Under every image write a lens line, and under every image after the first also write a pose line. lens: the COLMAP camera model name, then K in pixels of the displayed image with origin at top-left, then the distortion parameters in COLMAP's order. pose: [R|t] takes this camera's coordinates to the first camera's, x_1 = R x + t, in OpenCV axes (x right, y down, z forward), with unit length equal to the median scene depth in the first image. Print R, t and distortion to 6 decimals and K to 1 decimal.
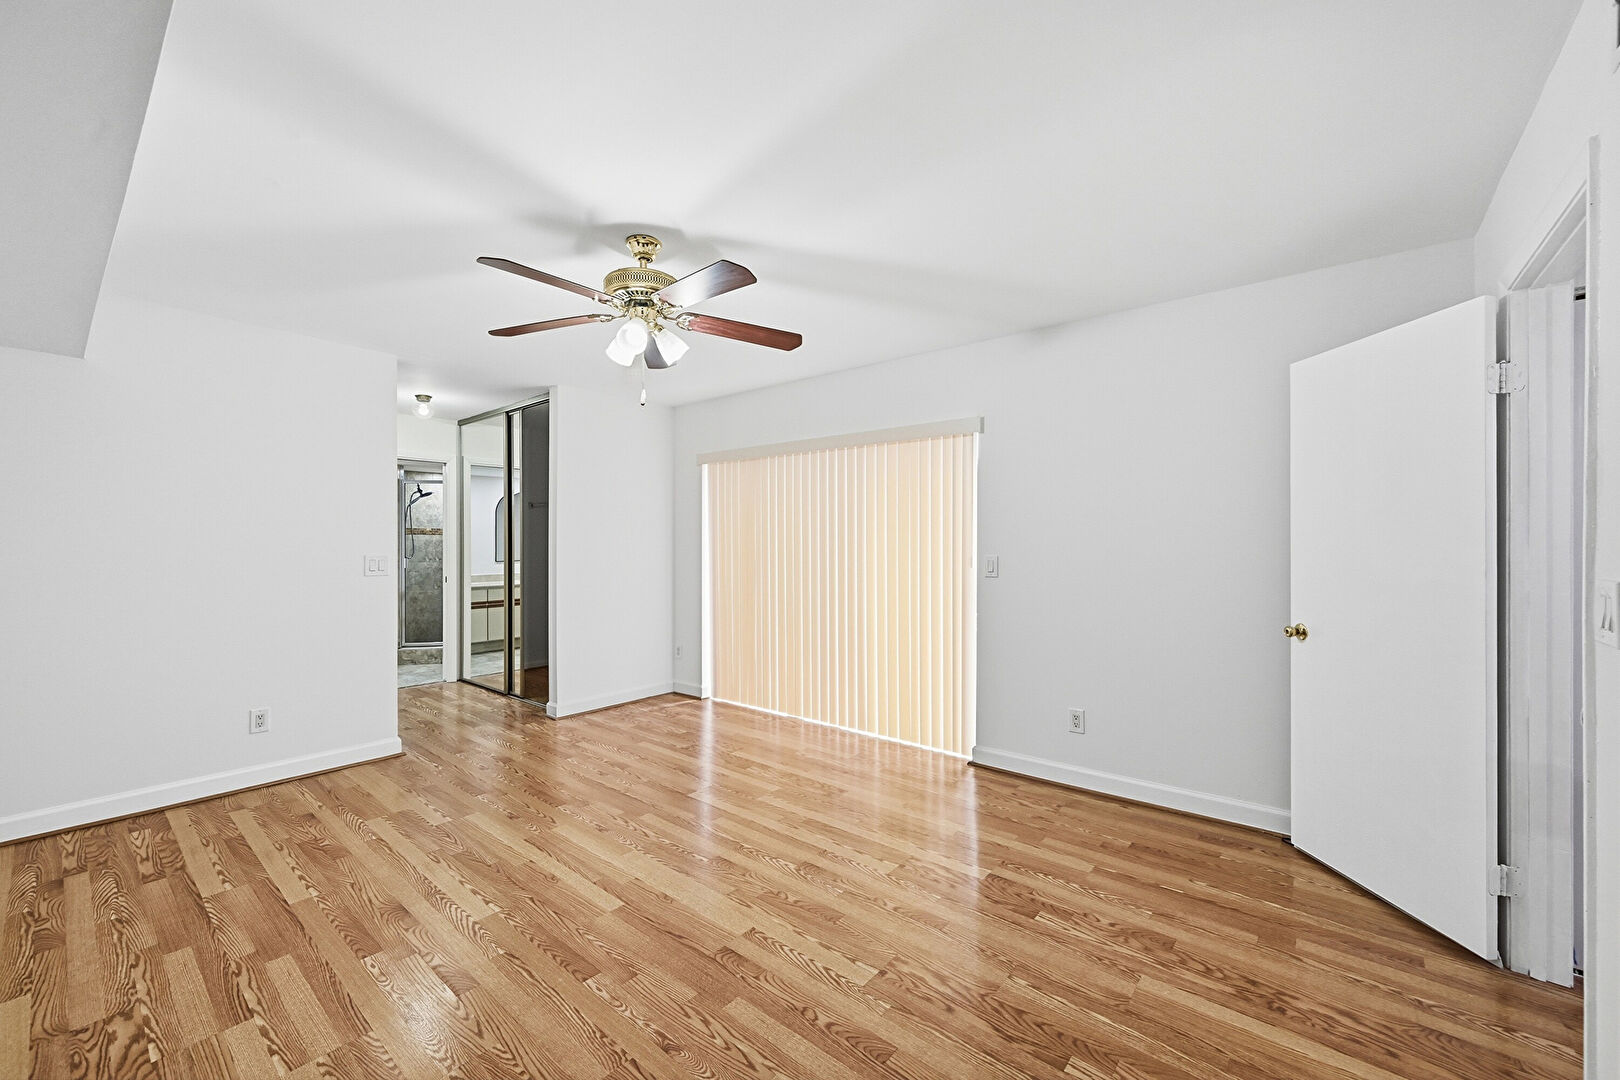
lens RADIAL K [[643.9, 0, 808.0], [0, 643.9, 542.7], [0, 0, 1]] dist [0.001955, 0.000490]
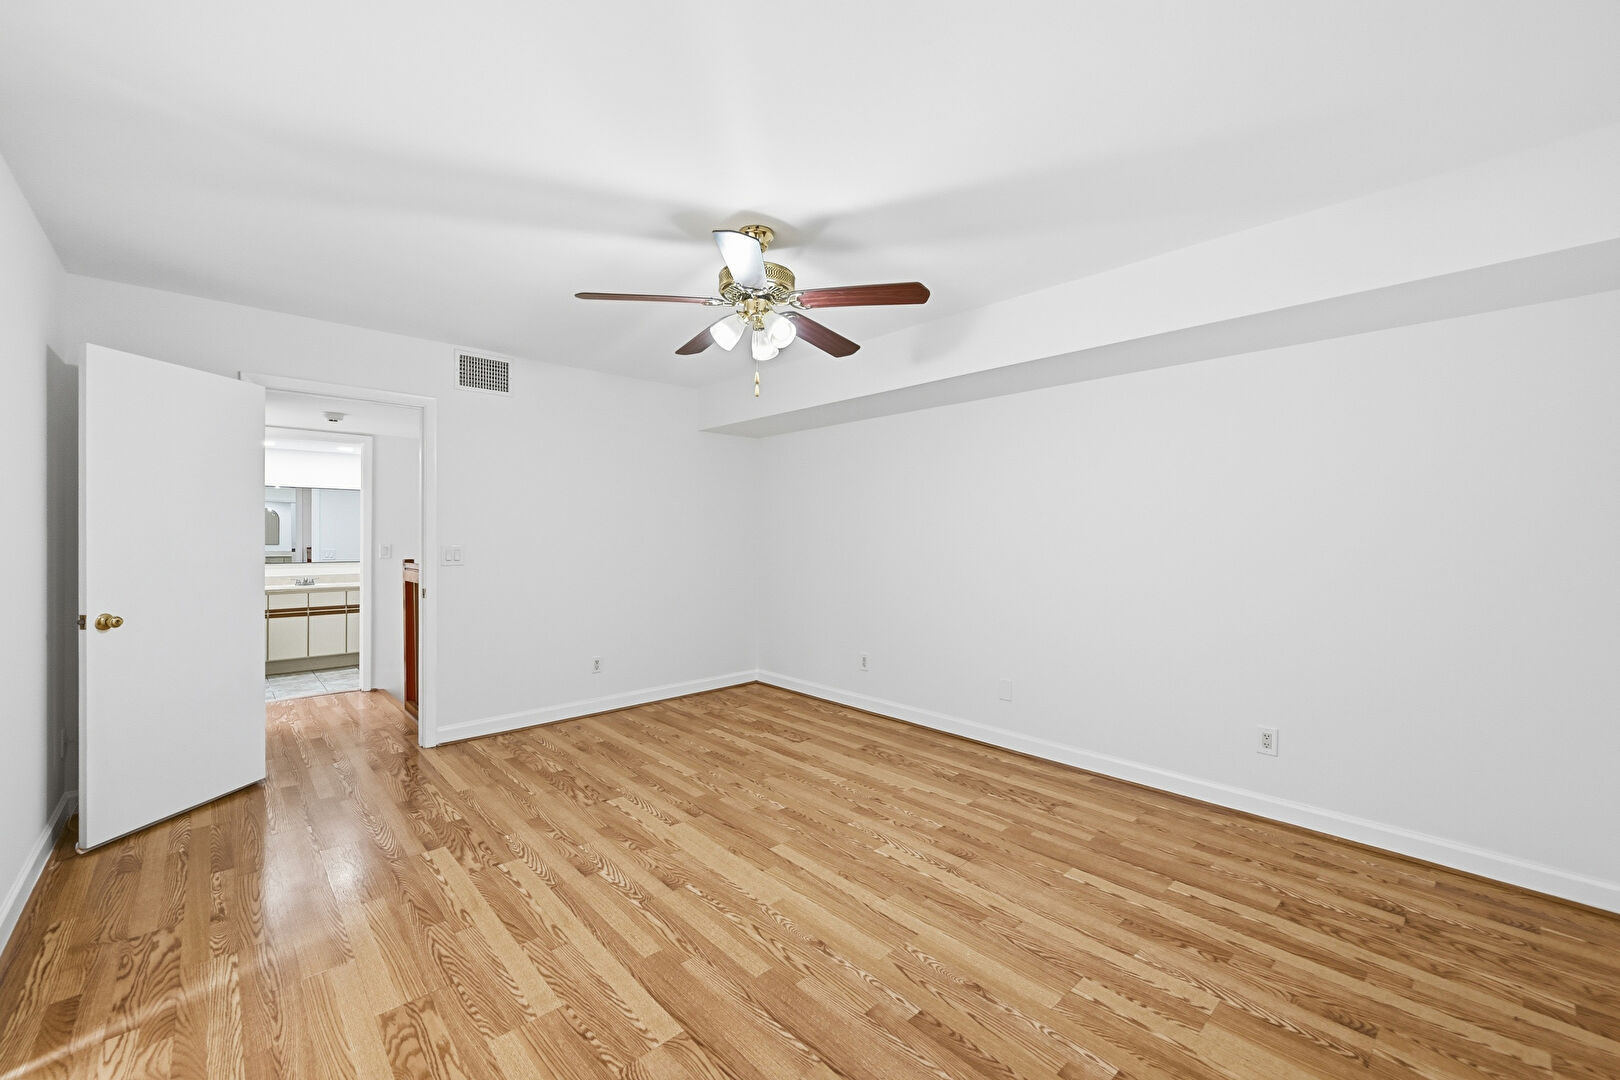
lens RADIAL K [[643.0, 0, 807.4], [0, 643.0, 538.3], [0, 0, 1]] dist [0.000337, 0.000056]
pose [[-0.991892, -0.002936, 0.127051, -0.454849], [-0.002276, 0.999983, 0.005338, 0.001480], [-0.127064, 0.005005, -0.991882, 1.951915]]
